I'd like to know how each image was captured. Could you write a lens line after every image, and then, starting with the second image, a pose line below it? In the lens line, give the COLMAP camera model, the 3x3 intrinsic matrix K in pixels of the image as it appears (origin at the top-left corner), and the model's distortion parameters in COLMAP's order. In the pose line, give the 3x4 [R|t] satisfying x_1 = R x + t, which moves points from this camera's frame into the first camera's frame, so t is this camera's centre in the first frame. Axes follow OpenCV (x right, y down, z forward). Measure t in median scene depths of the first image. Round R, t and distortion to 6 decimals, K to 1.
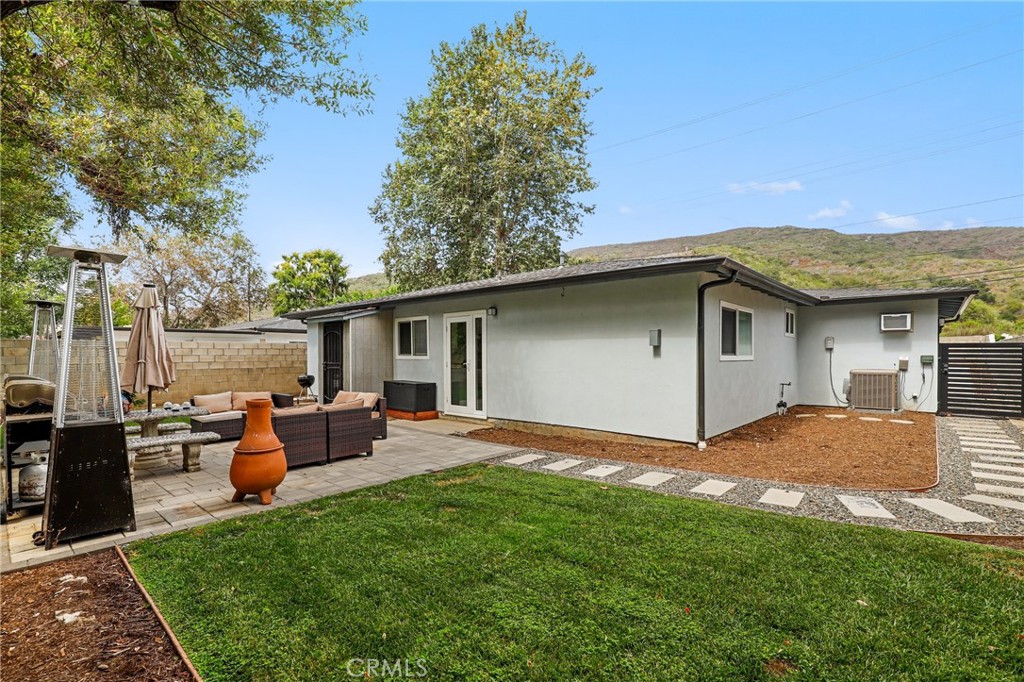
lens RADIAL K [[462.8, 0, 517.3], [0, 462.8, 350.8], [0, 0, 1]] dist [-0.000444, -0.000065]
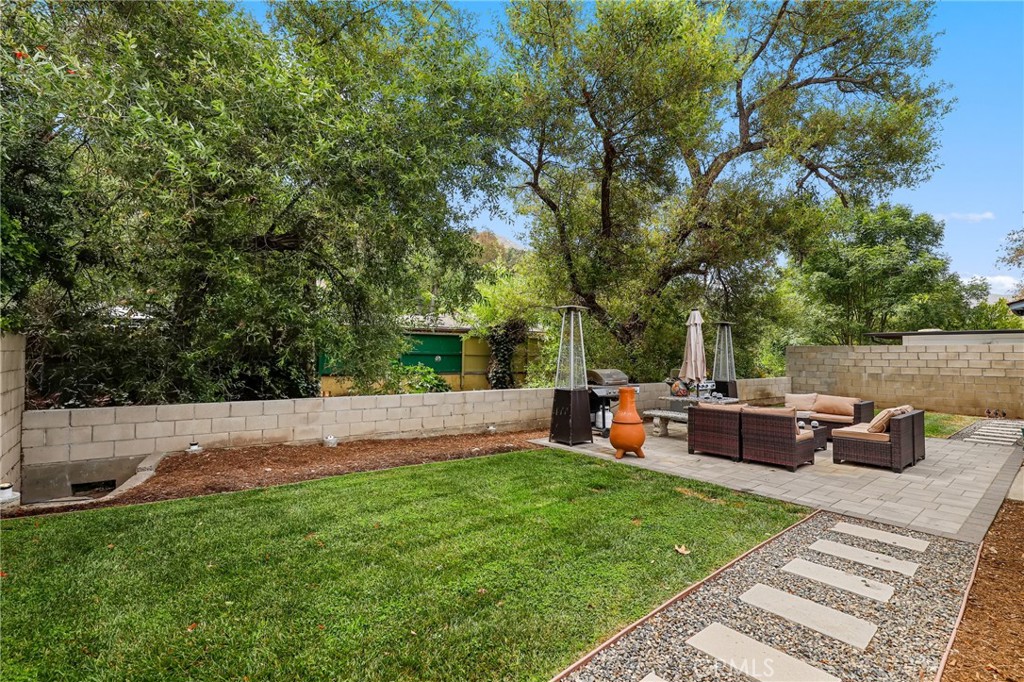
lens RADIAL K [[462.8, 0, 517.3], [0, 462.8, 350.8], [0, 0, 1]] dist [-0.000444, -0.000065]
pose [[-0.146254, -0.009417, -0.989202, 0.703547], [-0.000412, 0.999955, -0.009458, 0.002384], [0.989247, -0.000976, -0.146251, 0.655850]]
